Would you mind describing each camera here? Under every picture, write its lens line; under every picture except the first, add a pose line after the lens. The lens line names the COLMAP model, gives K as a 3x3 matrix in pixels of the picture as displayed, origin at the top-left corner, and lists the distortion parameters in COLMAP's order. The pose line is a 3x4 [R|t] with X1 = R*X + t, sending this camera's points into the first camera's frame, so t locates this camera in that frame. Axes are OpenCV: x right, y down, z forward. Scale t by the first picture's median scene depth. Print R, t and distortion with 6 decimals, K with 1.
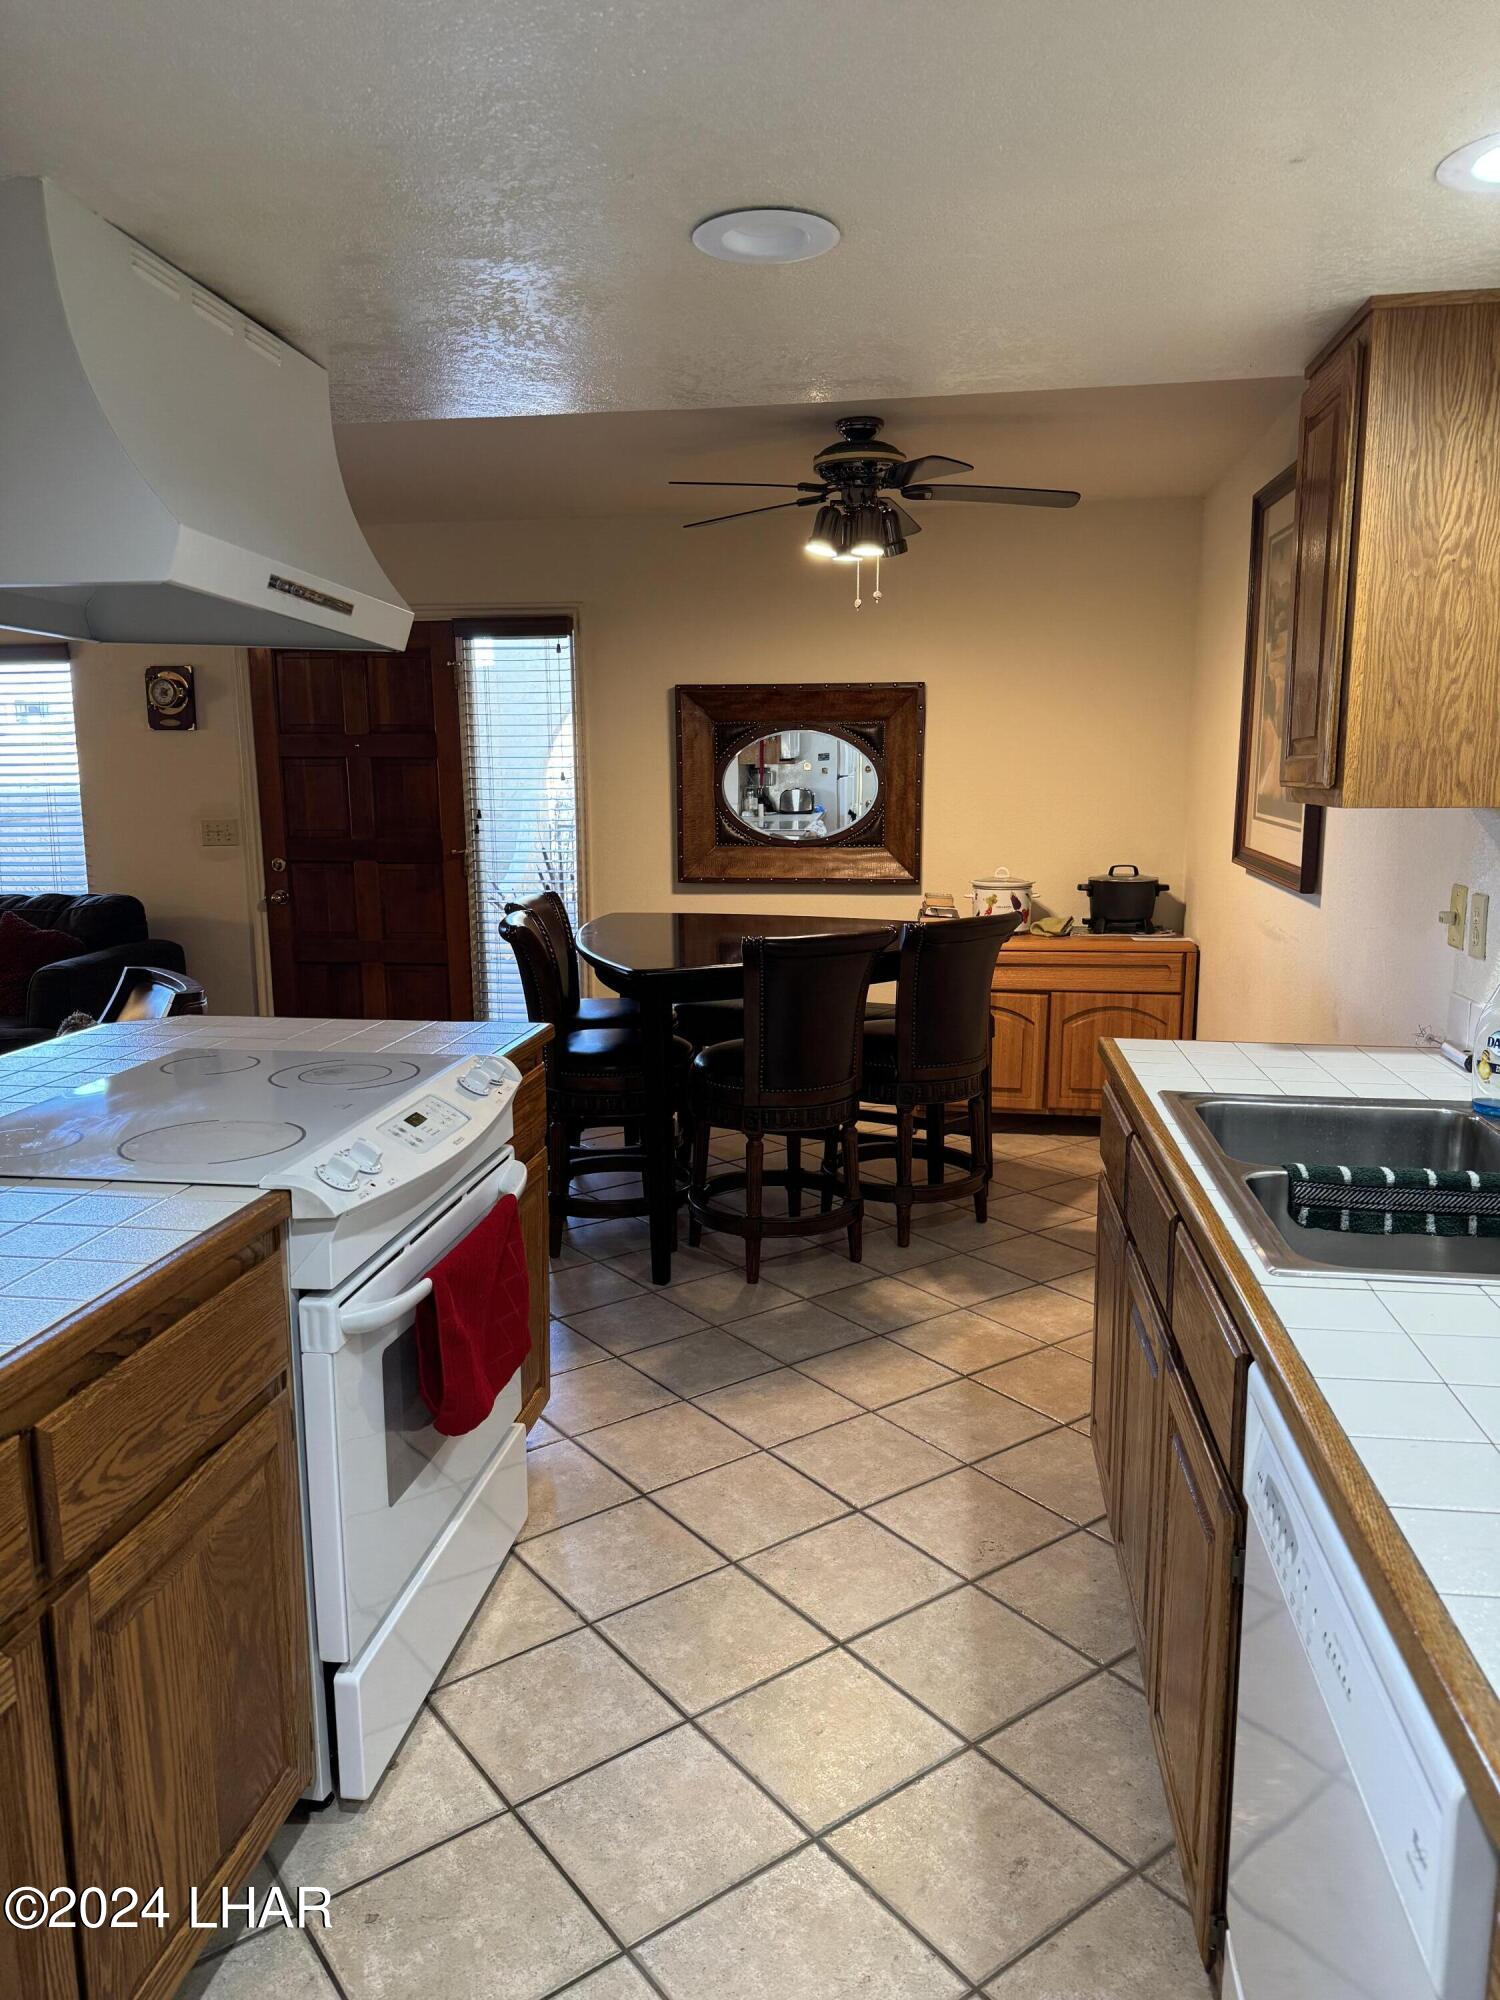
lens RADIAL K [[1414.2, 0, 750.0], [0, 1414.2, 1000.0], [0, 0, 1]] dist [0.029078, -0.037972]
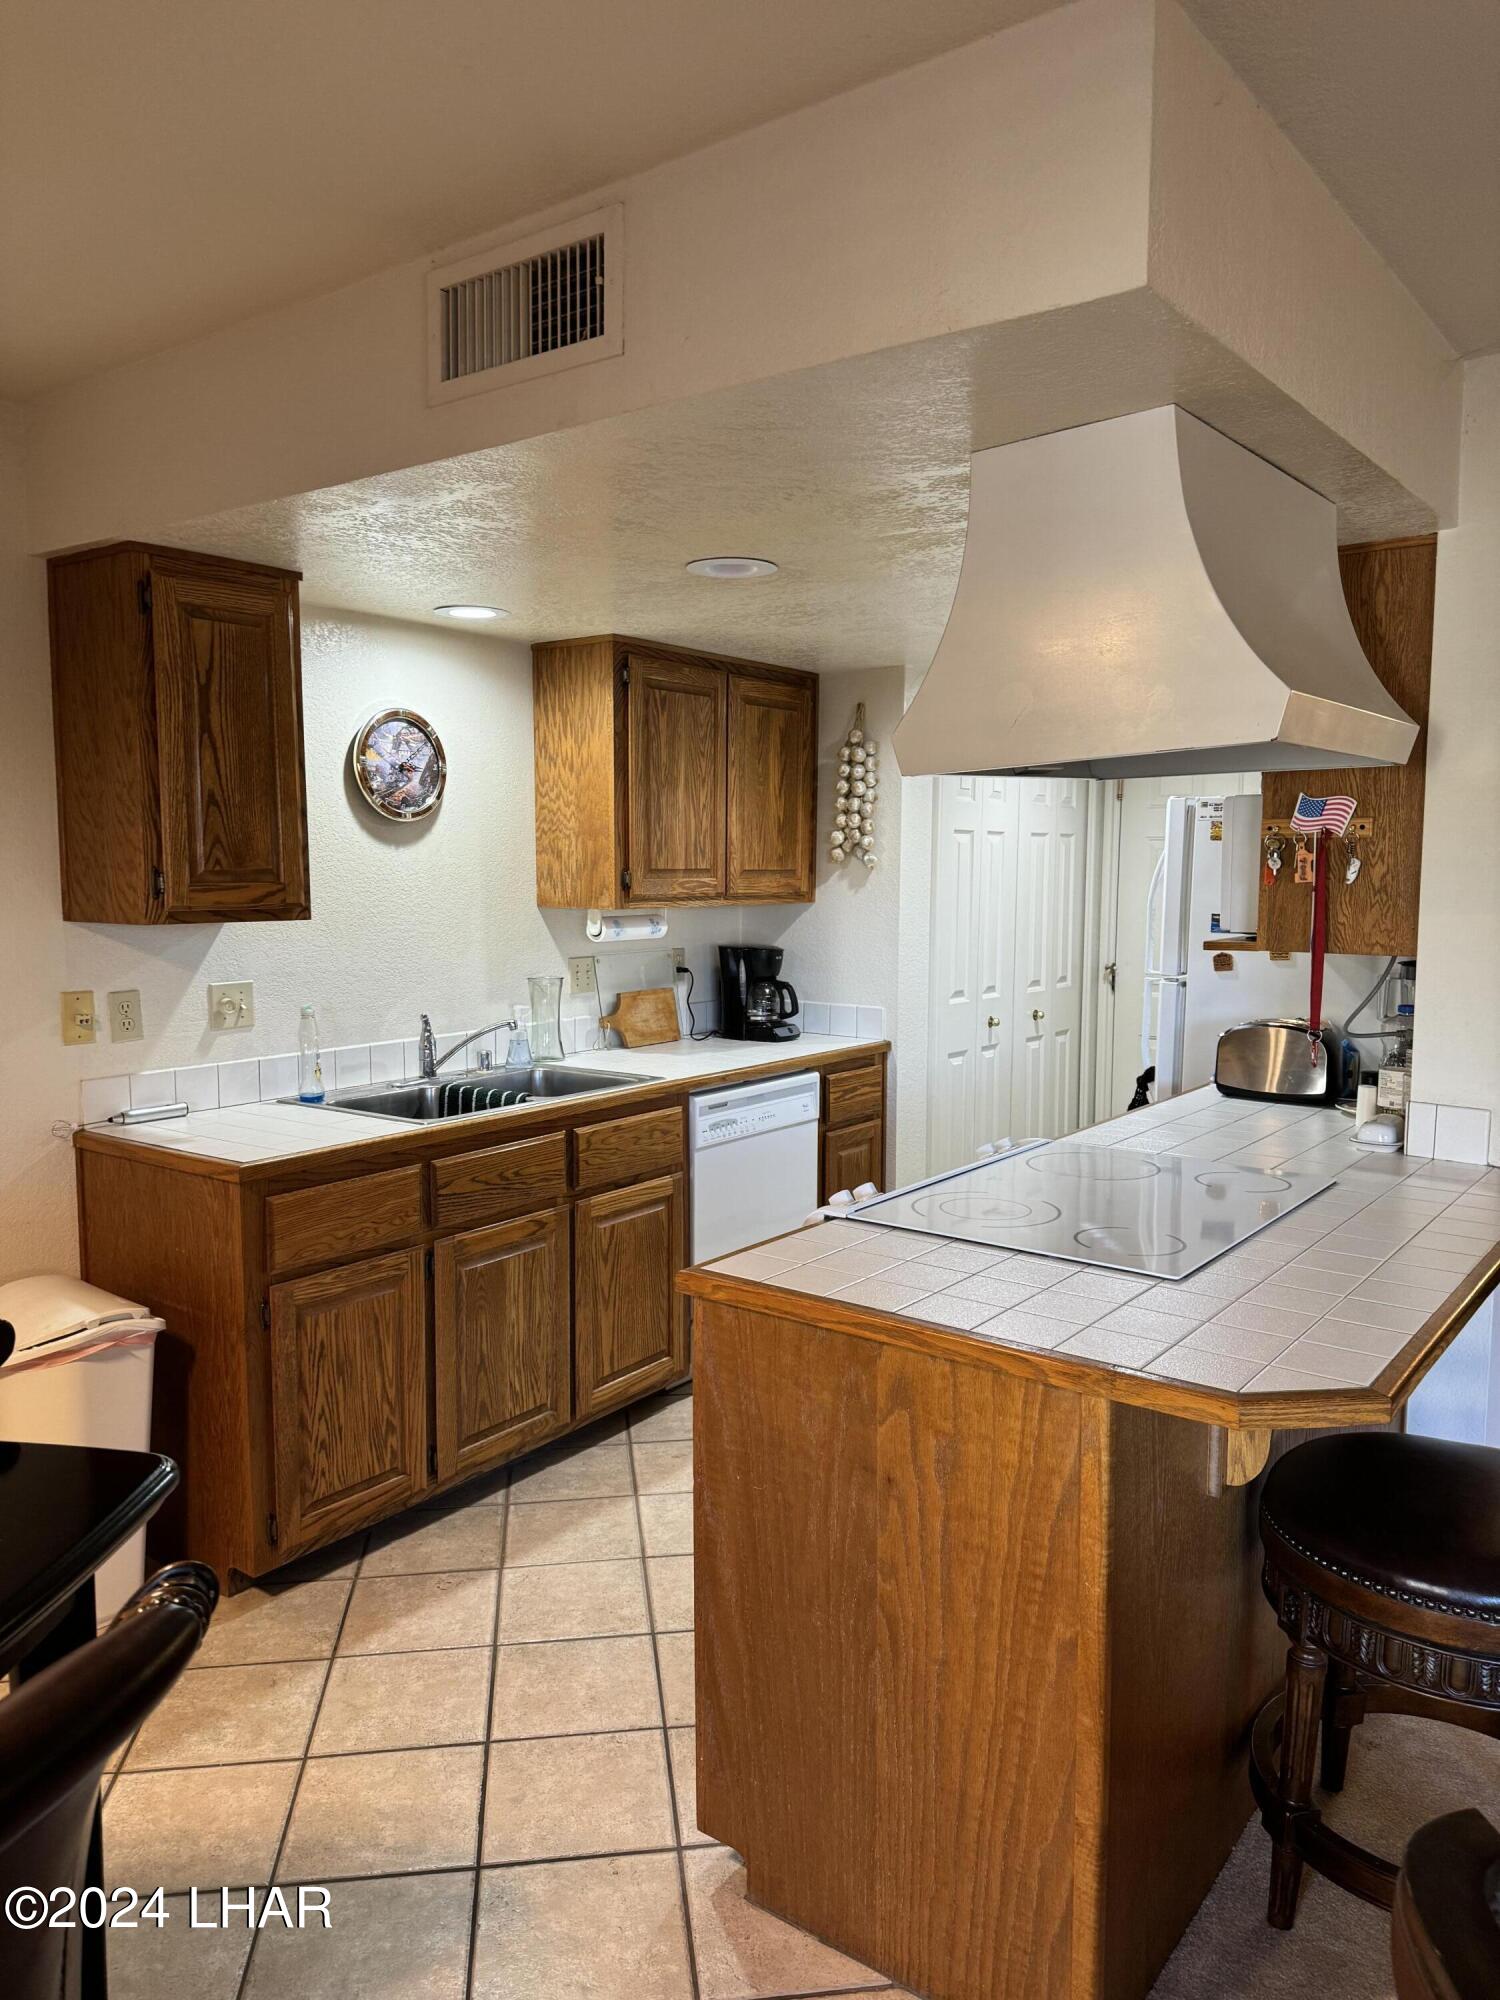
lens RADIAL K [[1401.7, 0, 750.0], [0, 1401.7, 1000.0], [0, 0, 1]] dist [0.115536, -0.205480]
pose [[-0.870903, -0.044096, 0.489472, -0.259971], [0.083617, 0.968149, 0.235998, -0.139532], [-0.484289, 0.246459, -0.839477, 0.786983]]
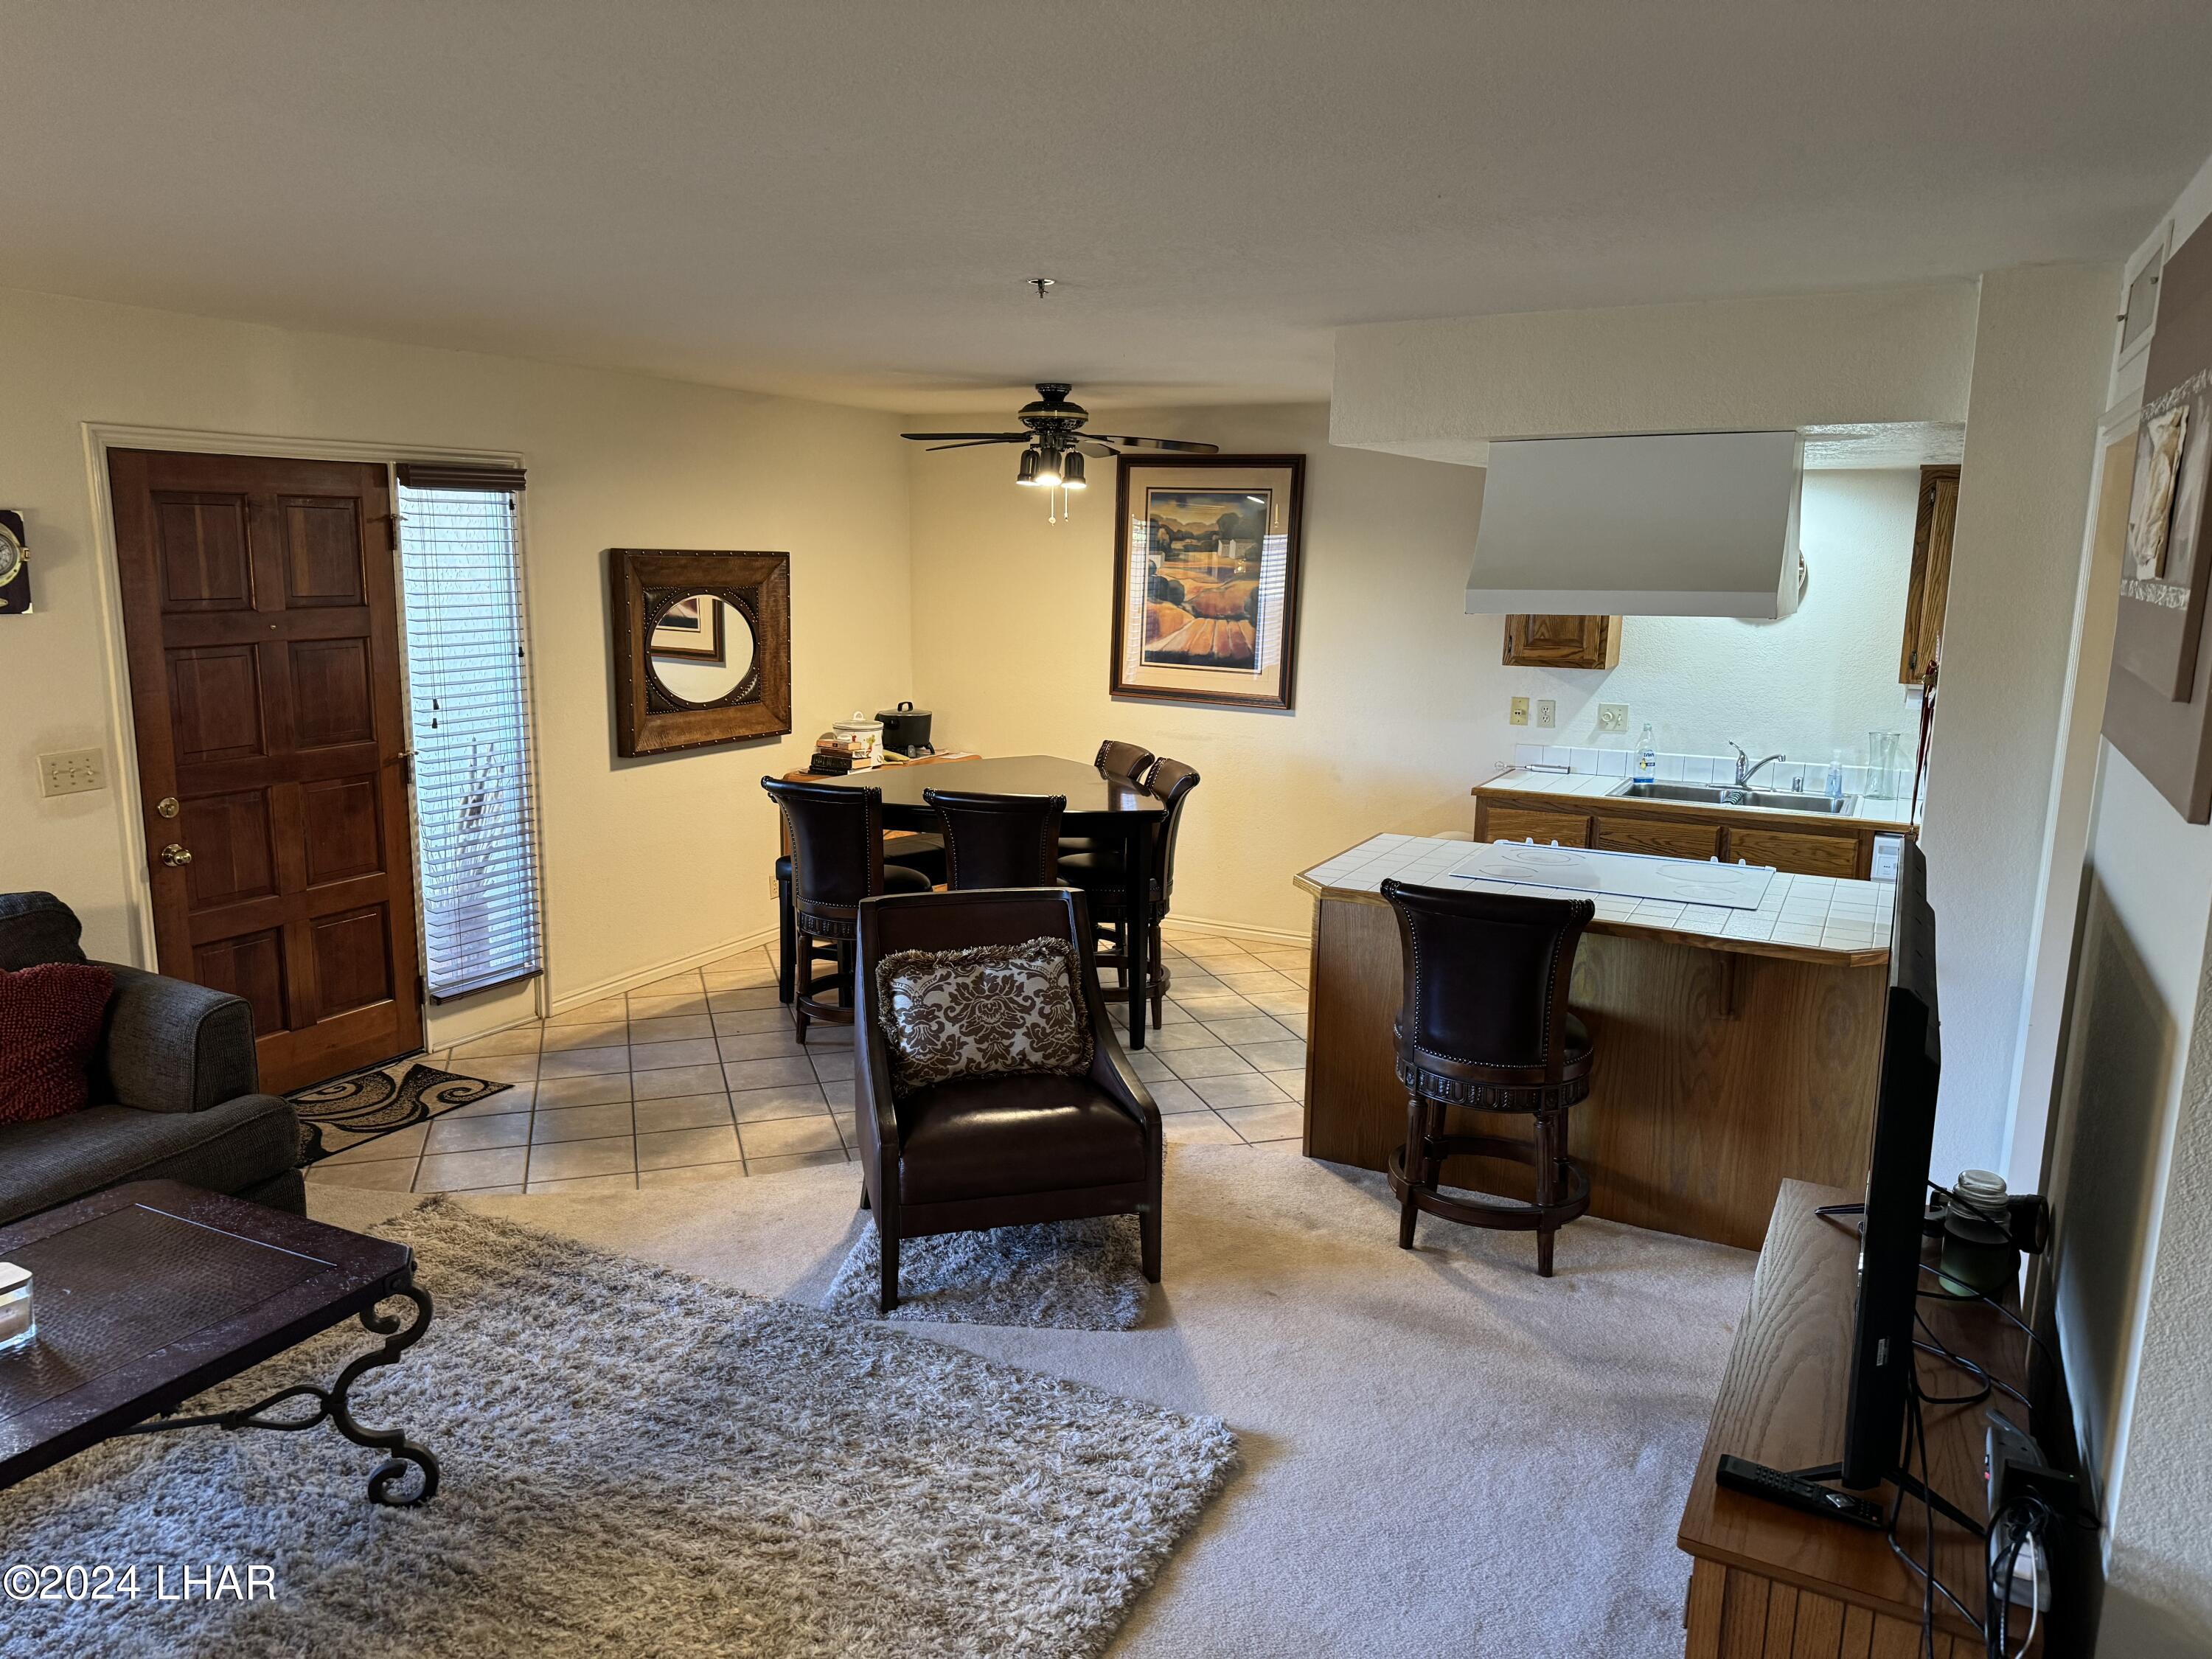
lens RADIAL K [[1564.1, 0, 1107.0], [0, 1564.1, 845.3], [0, 0, 1]] dist [0.029078, -0.037972]
pose [[0.315204, -0.175180, 0.932716, -0.964562], [0.136421, 0.980972, 0.138141, -0.130624], [-0.939167, 0.083700, 0.333105, 0.366302]]
